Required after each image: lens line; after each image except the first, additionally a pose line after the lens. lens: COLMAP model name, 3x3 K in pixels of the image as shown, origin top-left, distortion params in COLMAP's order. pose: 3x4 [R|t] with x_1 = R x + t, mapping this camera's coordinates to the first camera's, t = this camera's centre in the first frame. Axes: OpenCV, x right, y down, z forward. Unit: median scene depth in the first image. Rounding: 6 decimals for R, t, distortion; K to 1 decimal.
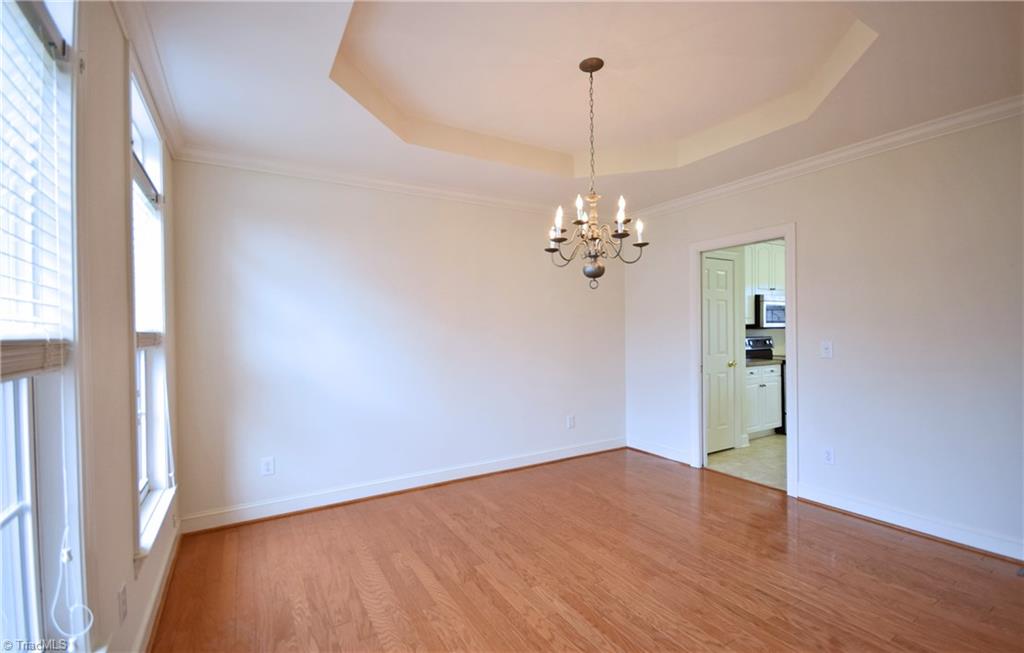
lens RADIAL K [[454.9, 0, 513.8], [0, 454.9, 329.0], [0, 0, 1]] dist [-0.000418, -0.000114]
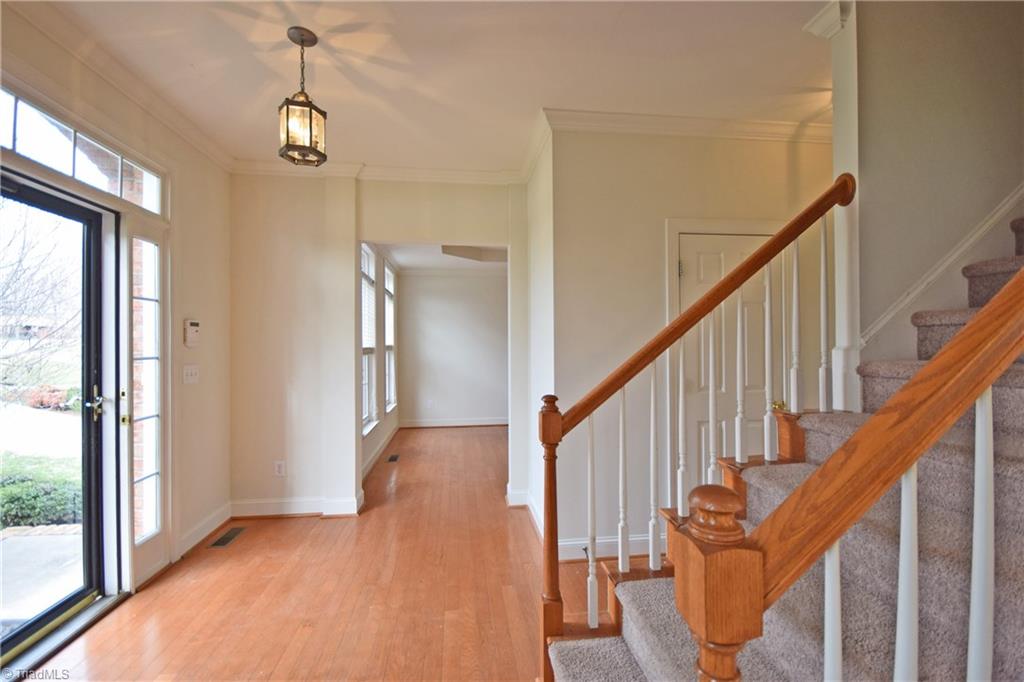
lens RADIAL K [[449.1, 0, 511.5], [0, 449.1, 339.0], [0, 0, 1]] dist [-0.010205, -0.000498]
pose [[0.913287, 0.008082, -0.407236, 1.099034], [-0.009027, 0.999959, -0.000399, -0.041114], [0.407216, 0.004040, 0.913323, -1.326236]]
